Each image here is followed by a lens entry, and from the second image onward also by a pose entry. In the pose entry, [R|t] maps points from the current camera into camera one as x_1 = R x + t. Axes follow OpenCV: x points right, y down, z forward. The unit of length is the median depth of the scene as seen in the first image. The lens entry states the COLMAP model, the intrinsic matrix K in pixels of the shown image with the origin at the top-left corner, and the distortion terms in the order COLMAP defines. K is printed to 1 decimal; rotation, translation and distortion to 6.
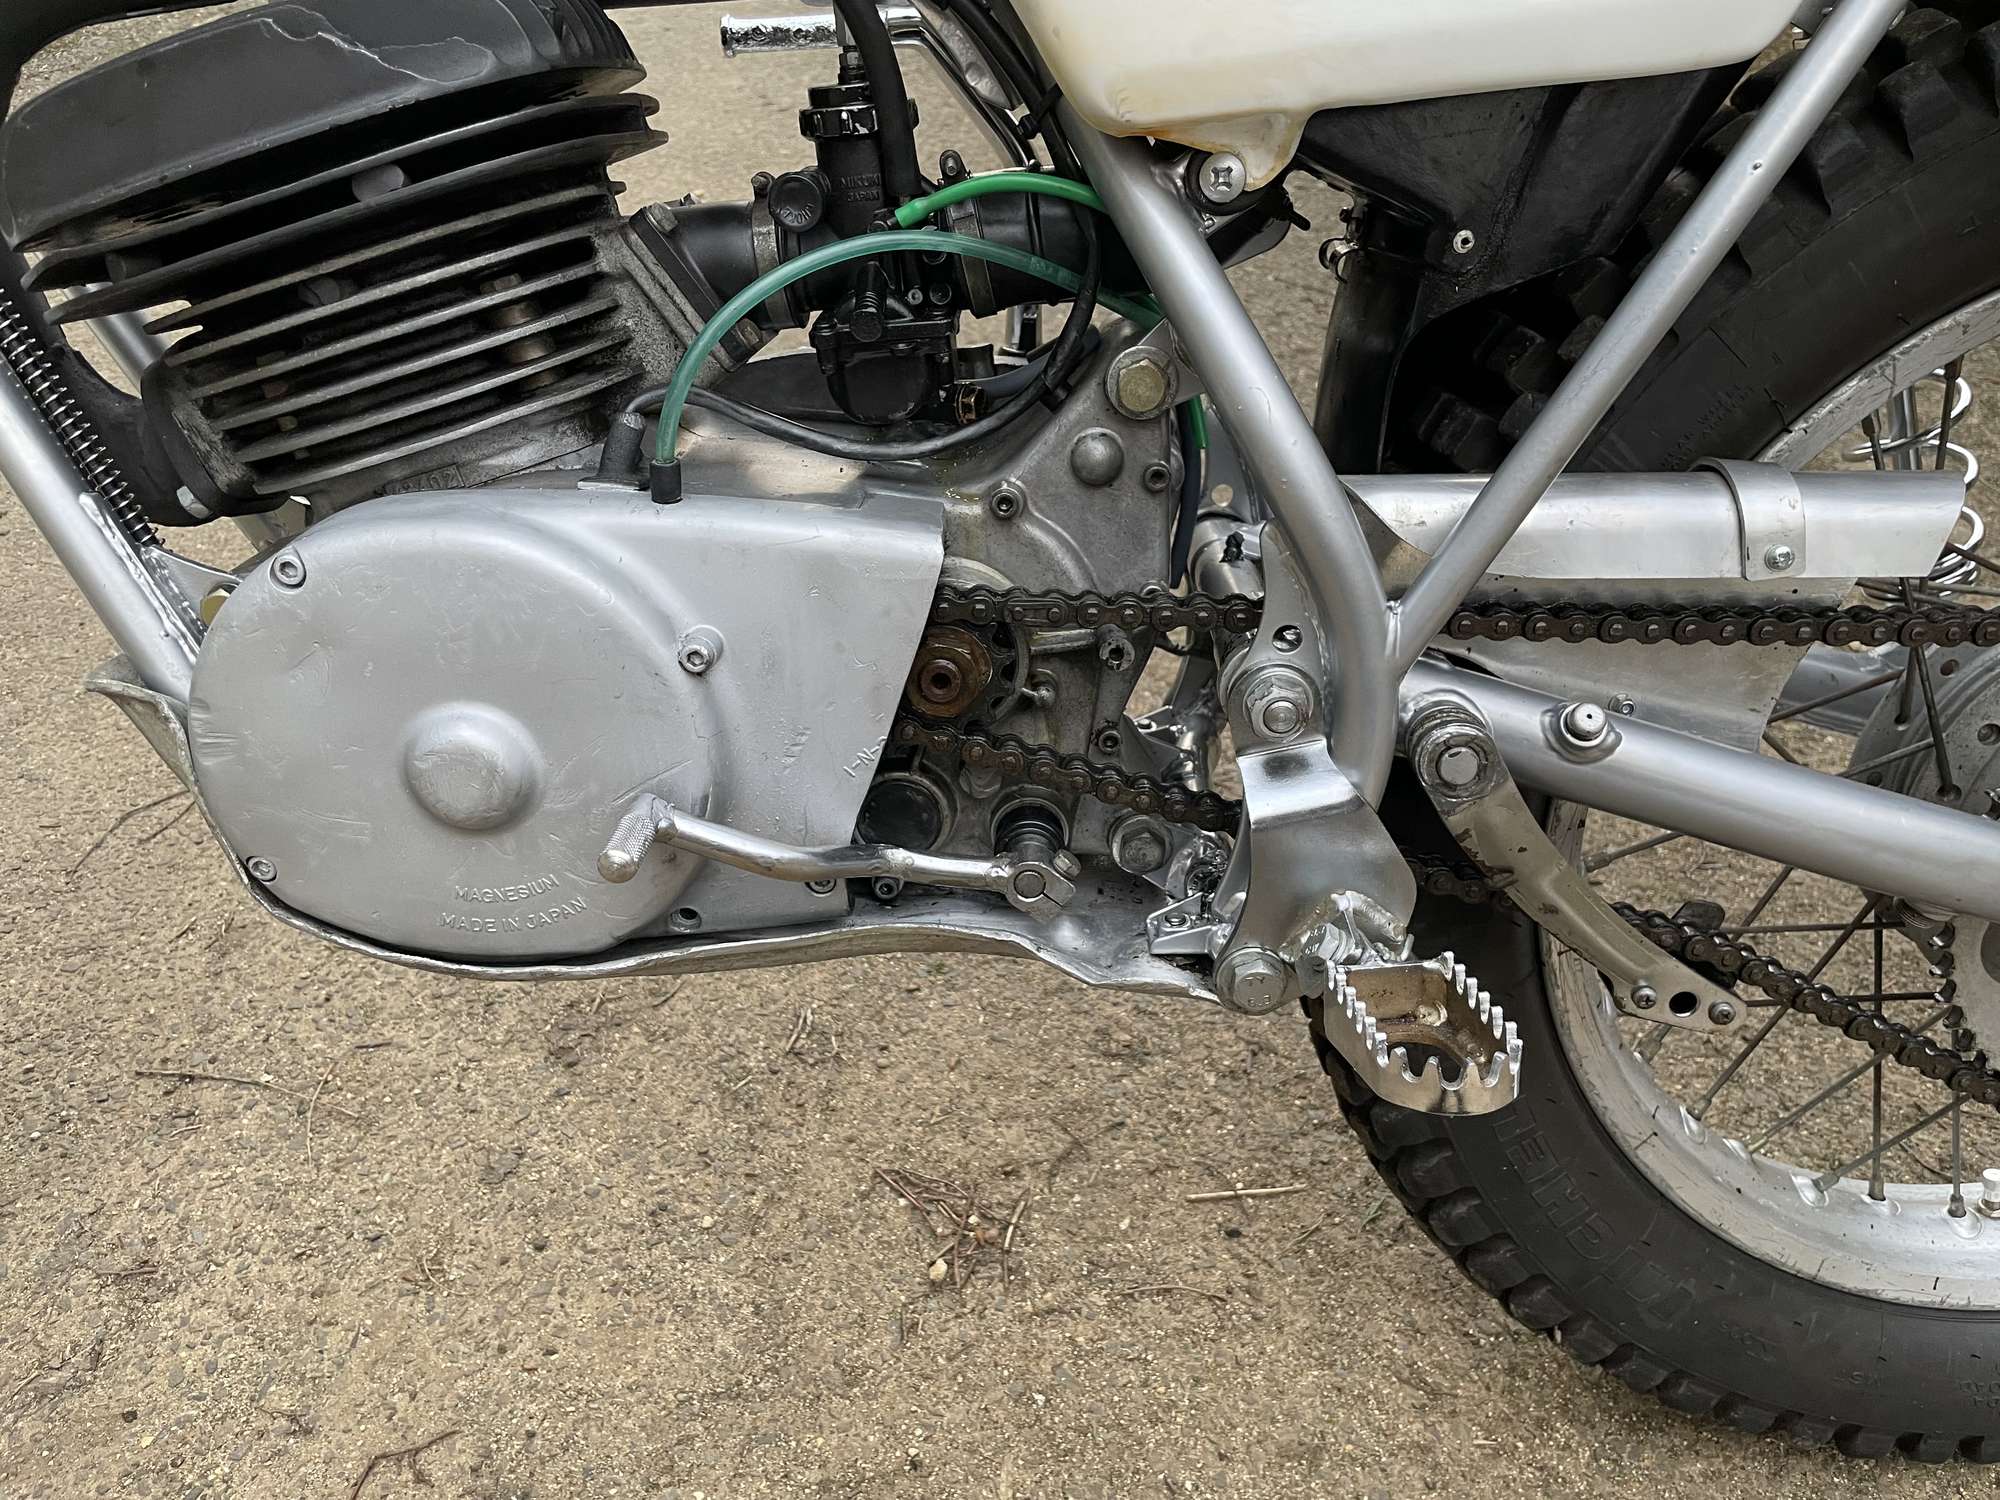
lens RADIAL K [[1499.4, 0, 1001.3], [0, 1499.4, 758.2], [0, 0, 1]] dist [0.066694, 0.001315]
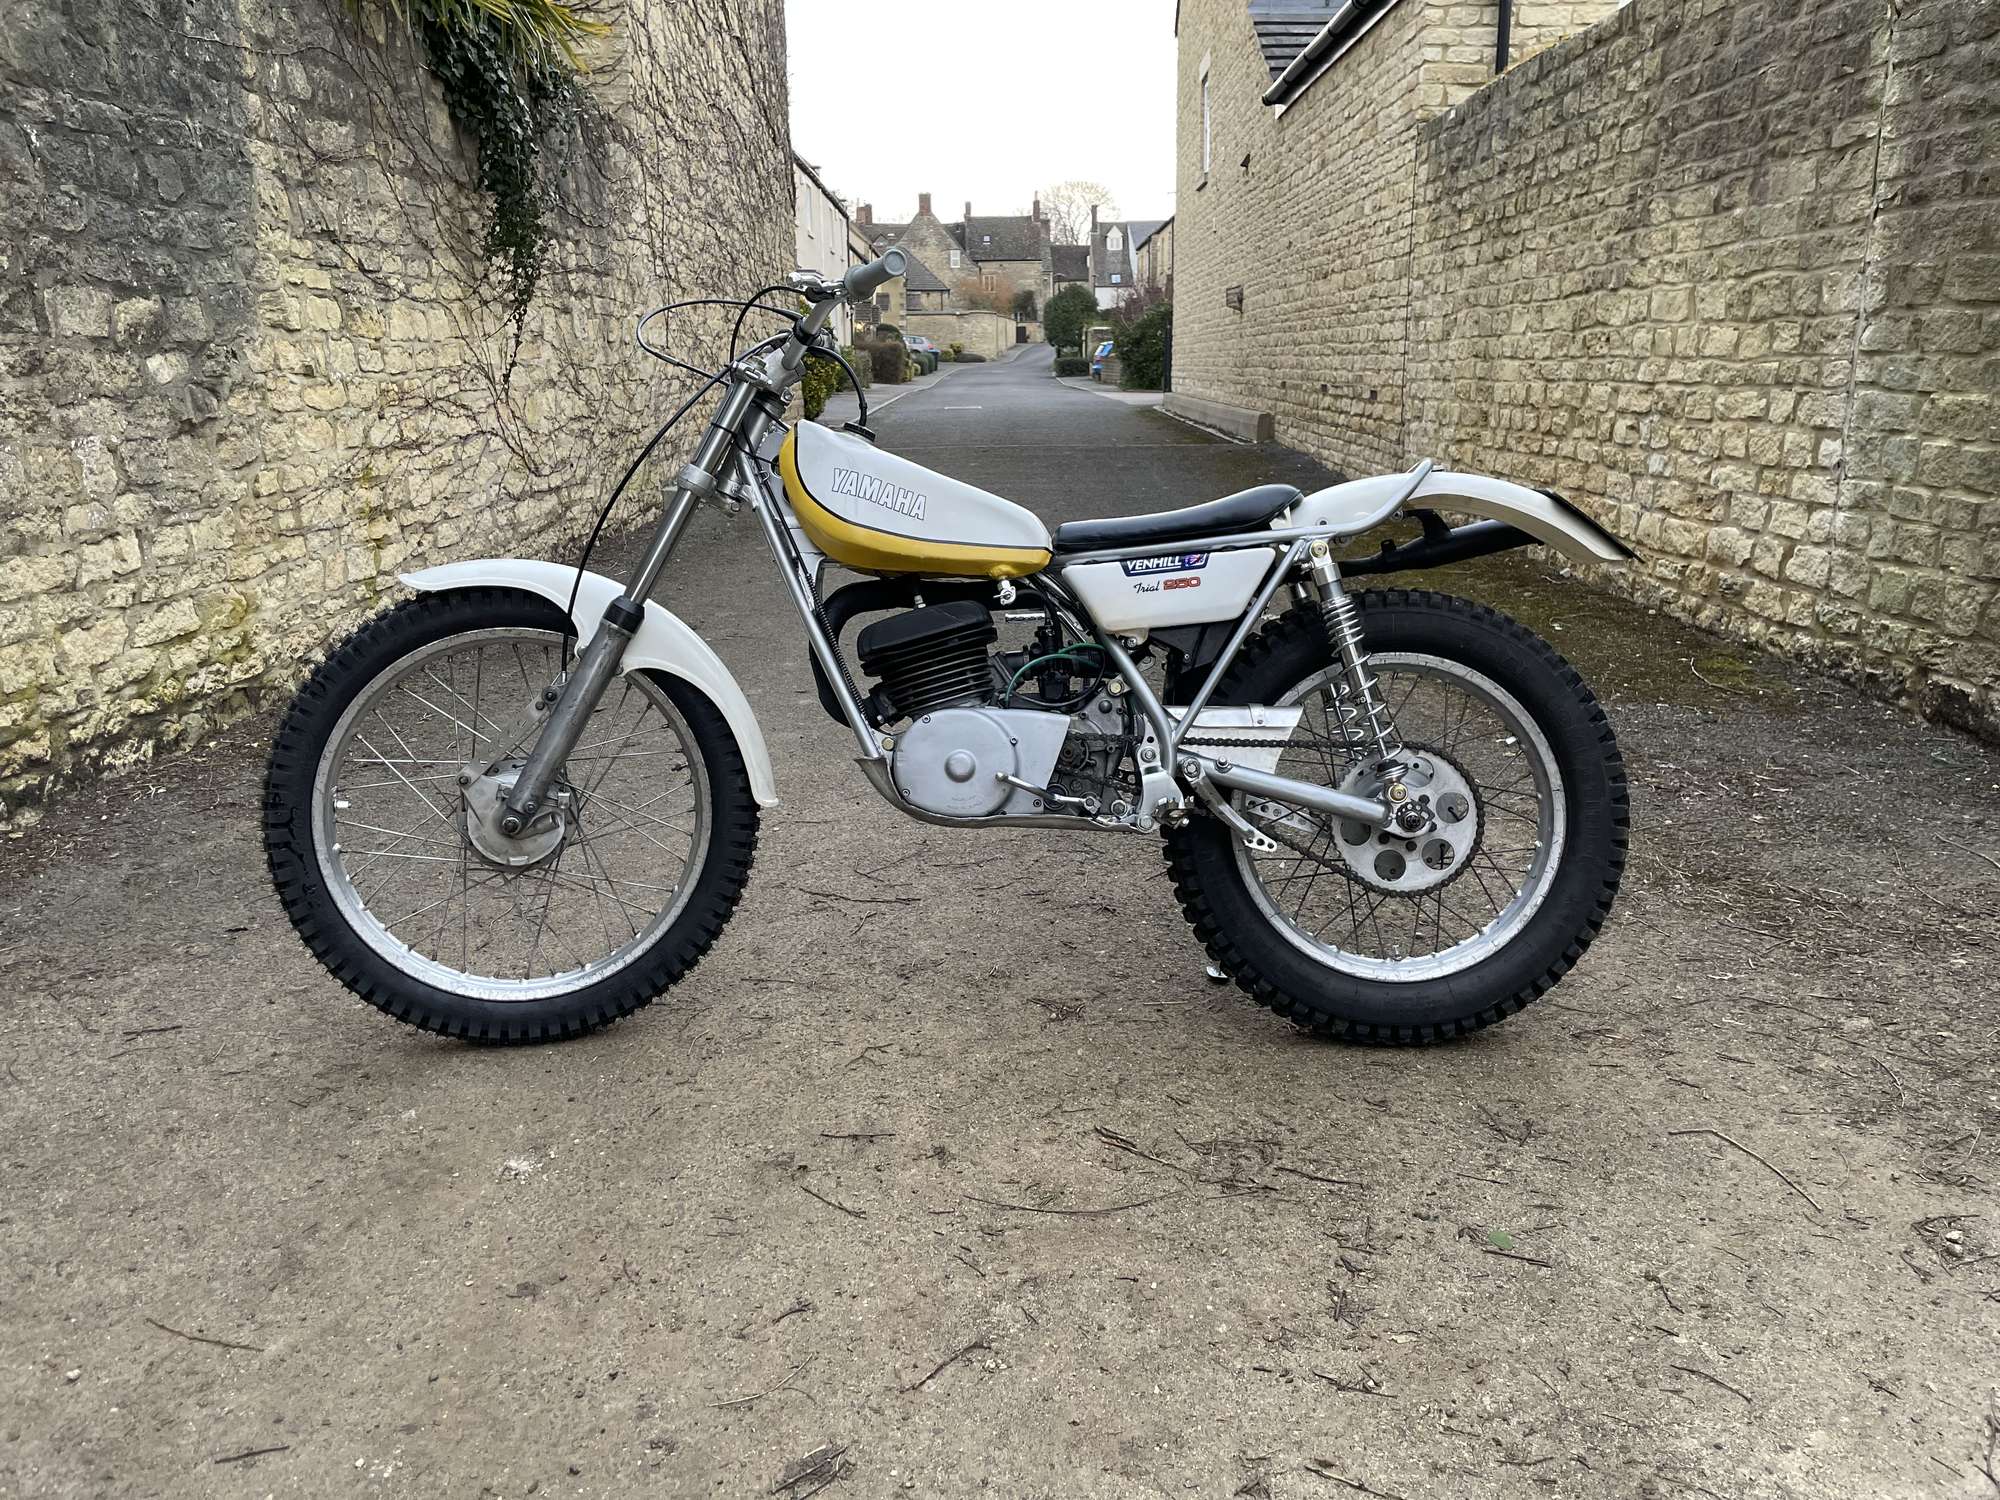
lens RADIAL K [[1499.4, 0, 994.0], [0, 1499.4, 751.5], [0, 0, 1]] dist [0.066694, 0.001315]
pose [[0.999805, 0.010350, -0.016805, -0.172945], [-0.016067, 0.921331, -0.388447, 1.524698], [0.011462, 0.388642, 0.921318, -2.755024]]
